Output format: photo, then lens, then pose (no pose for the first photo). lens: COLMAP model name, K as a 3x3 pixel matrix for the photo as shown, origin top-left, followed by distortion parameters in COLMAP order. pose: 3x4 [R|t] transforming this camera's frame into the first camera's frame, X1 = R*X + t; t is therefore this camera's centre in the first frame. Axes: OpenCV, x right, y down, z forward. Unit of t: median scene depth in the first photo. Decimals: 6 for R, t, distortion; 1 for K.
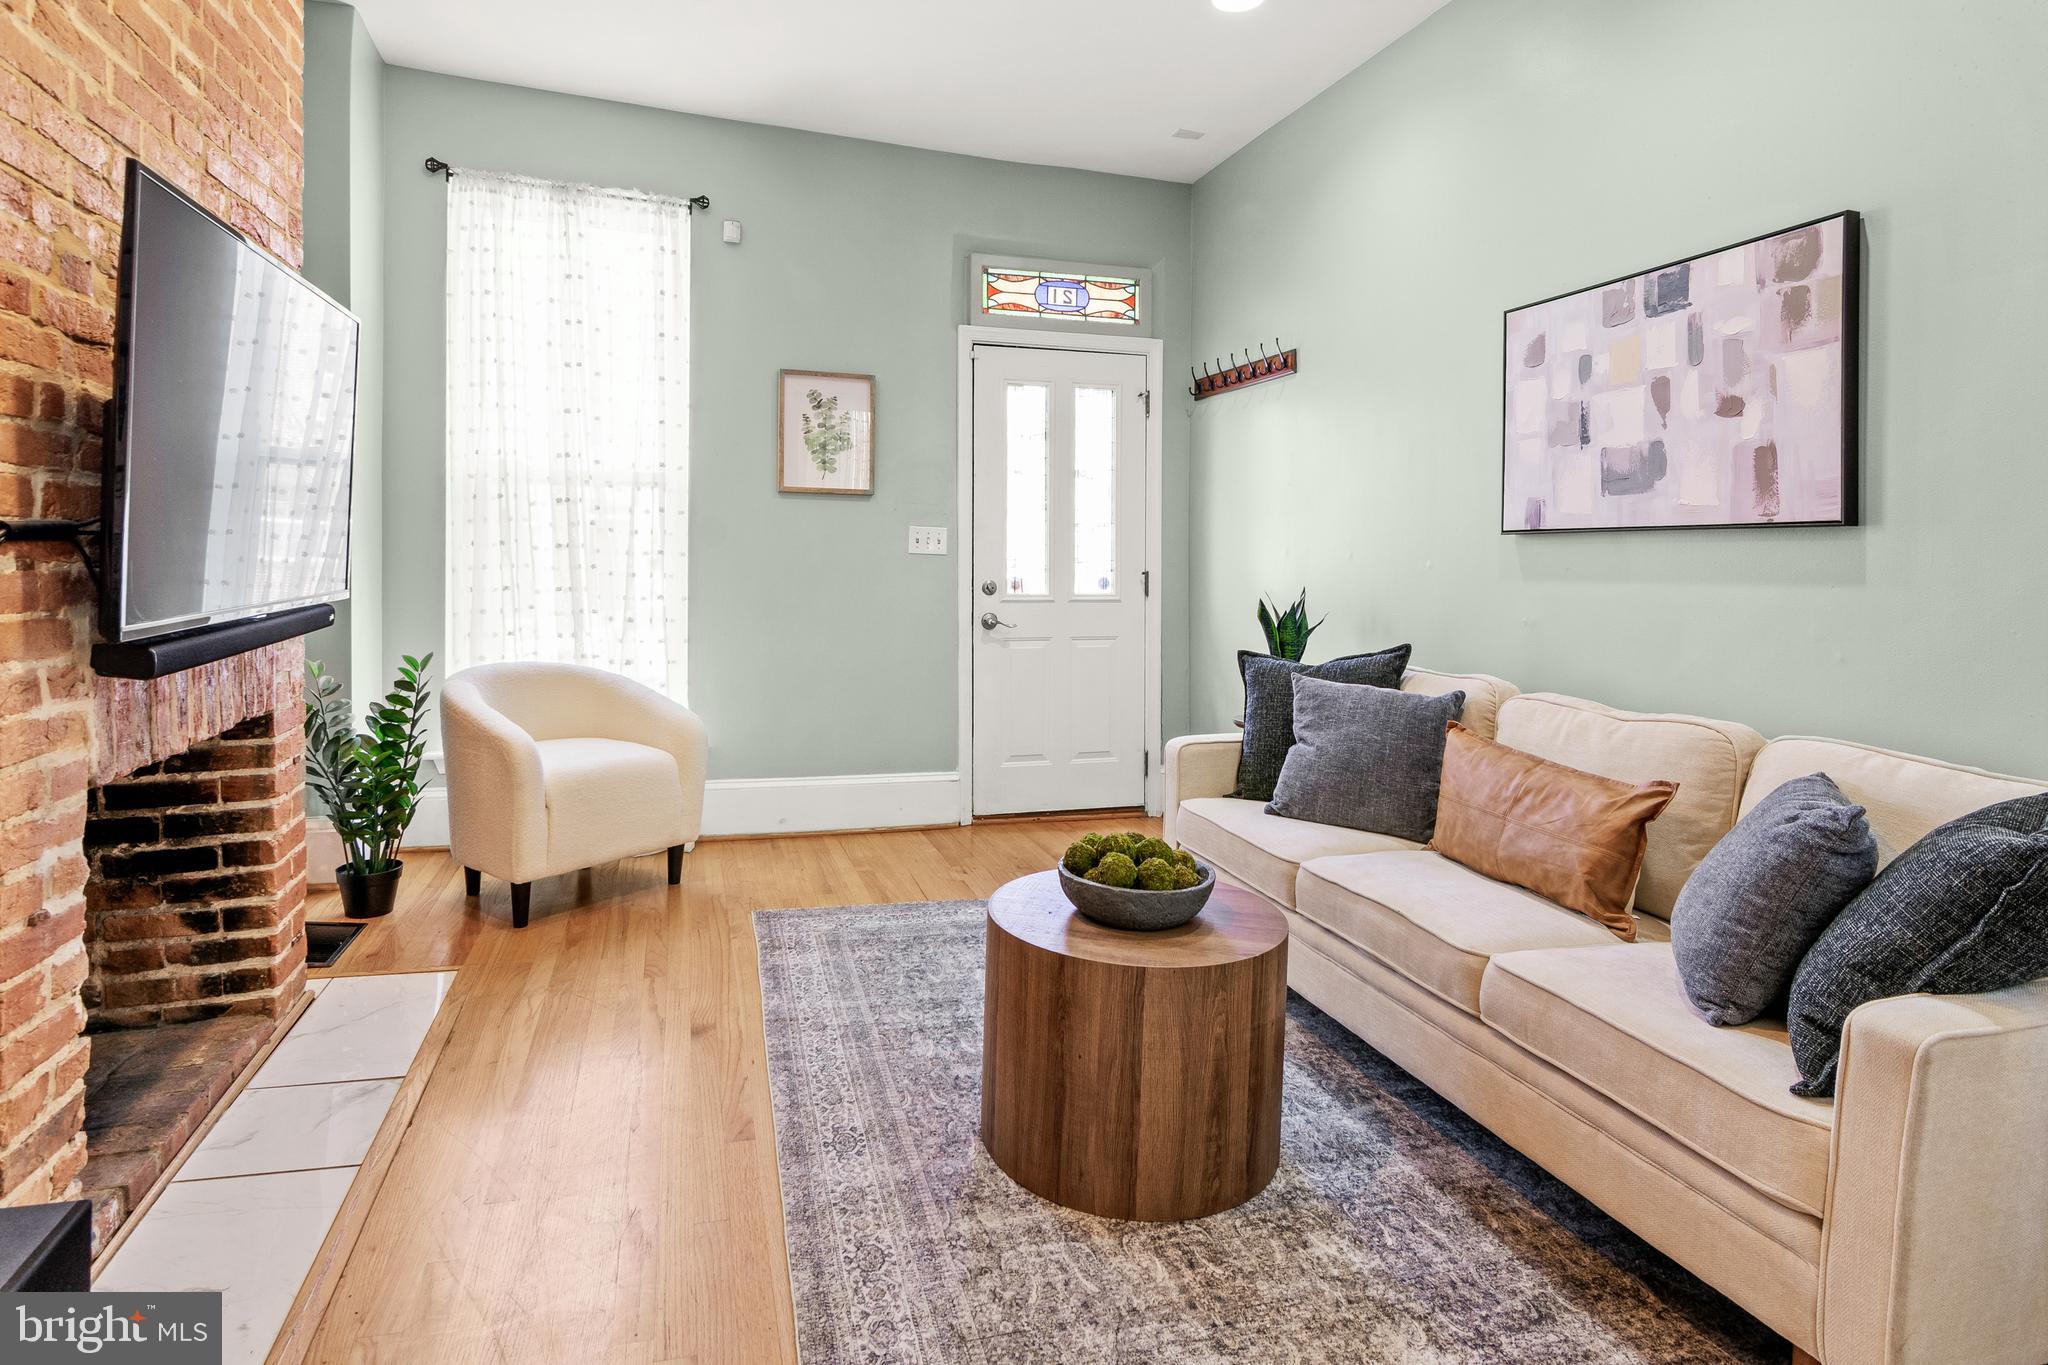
lens RADIAL K [[1076.3, 0, 982.6], [0, 1076.3, 566.2], [0, 0, 1]] dist [-0.003423, -0.001137]
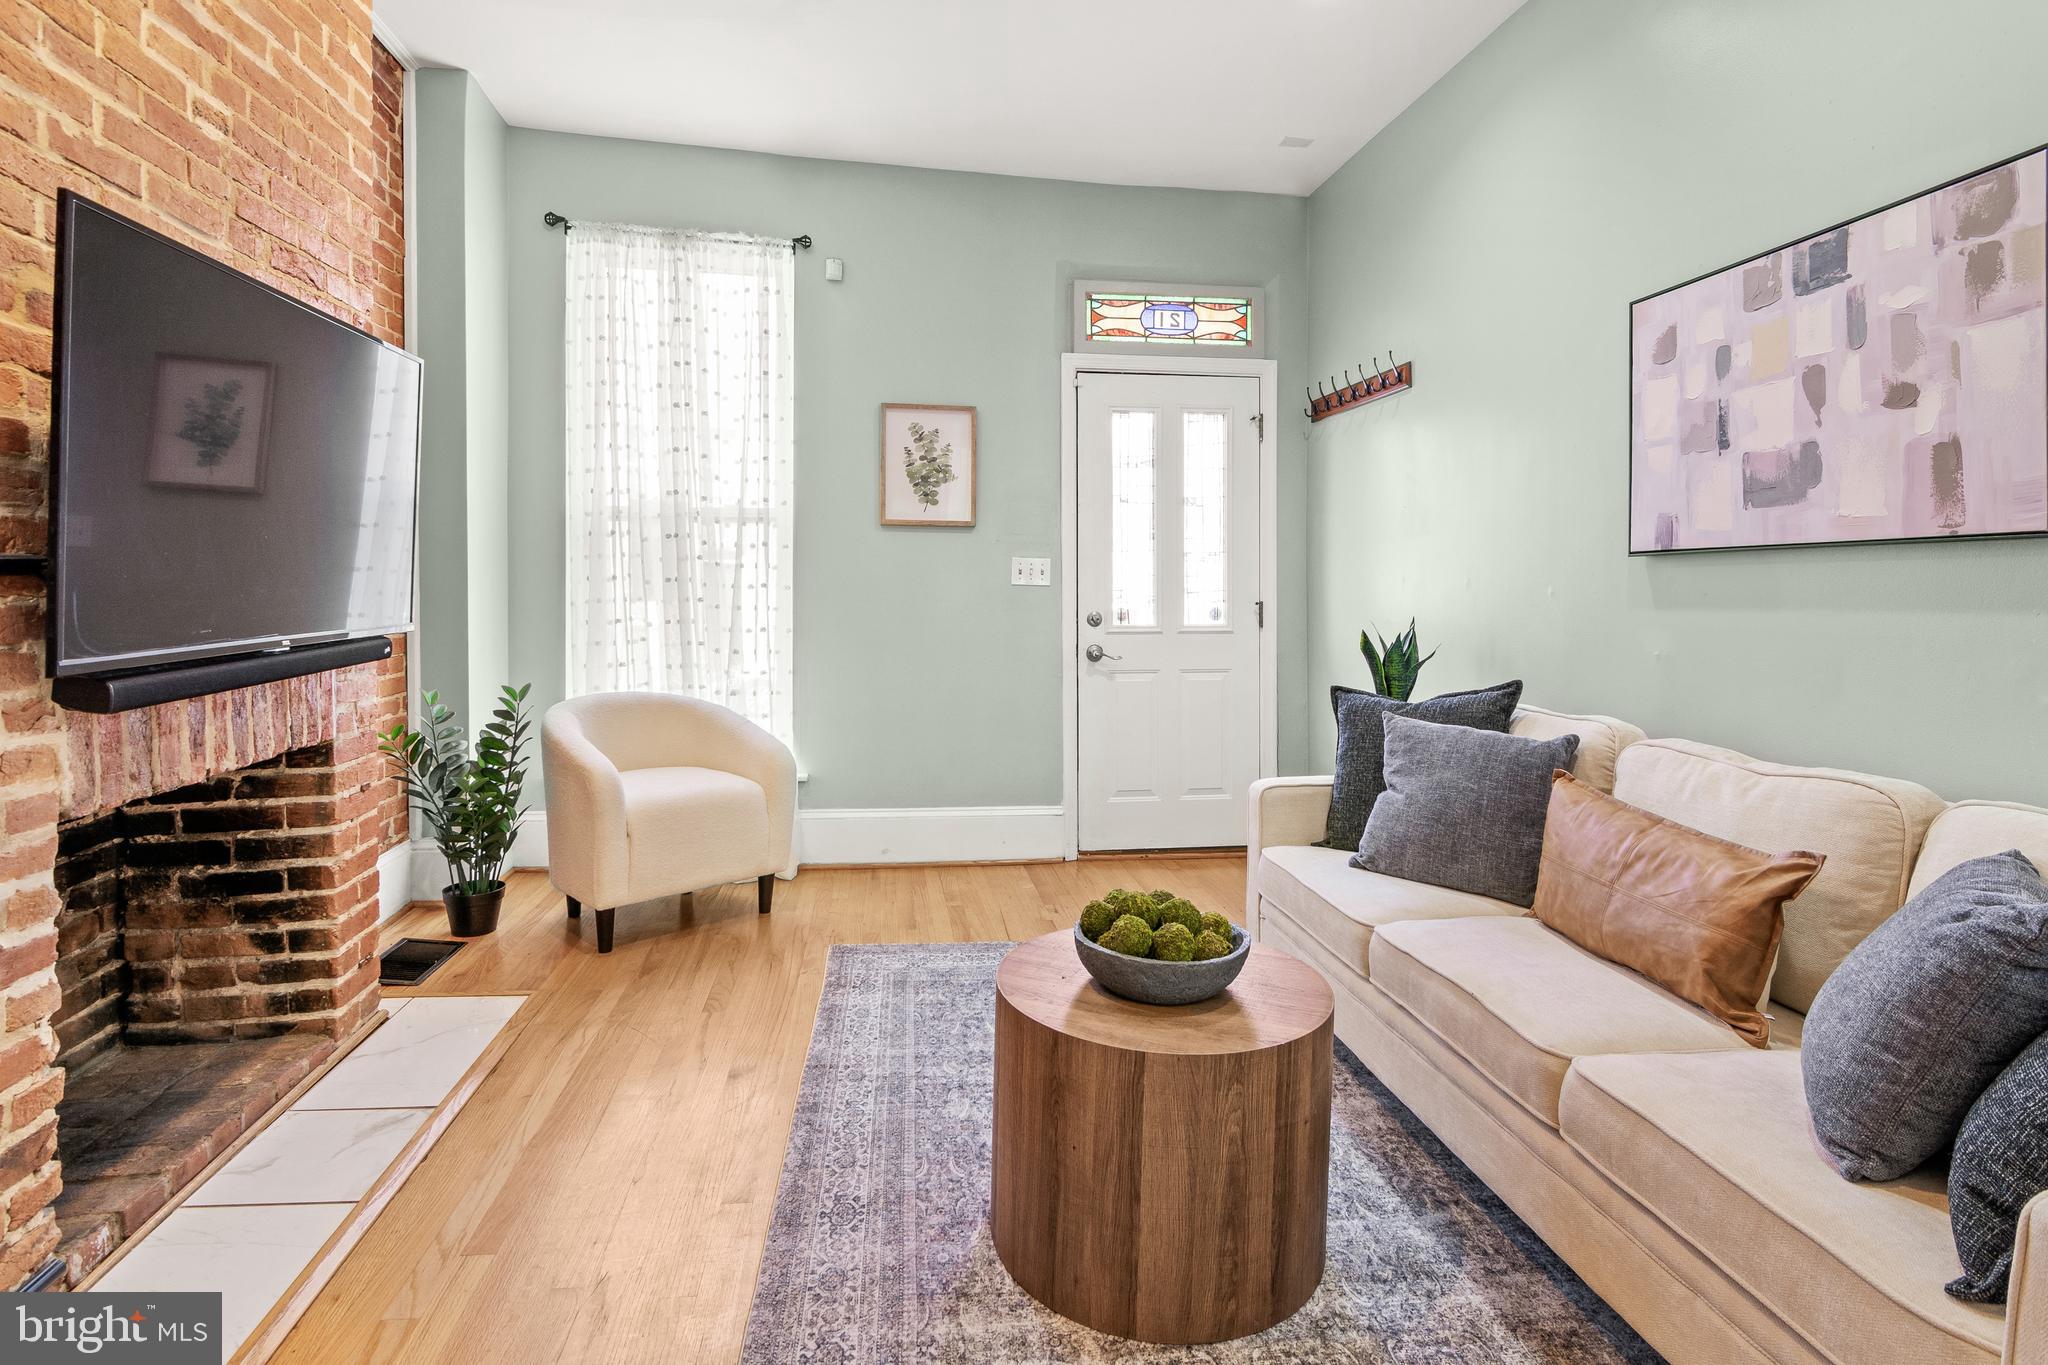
lens RADIAL K [[1023.9, 0, 1012.2], [0, 1023.9, 597.4], [0, 0, 1]] dist [-0.005030, -0.002107]
pose [[0.989530, -0.006333, -0.144189, 0.129730], [0.006090, 0.999979, -0.002125, 0.003393], [0.144200, 0.001224, 0.989548, 0.125615]]
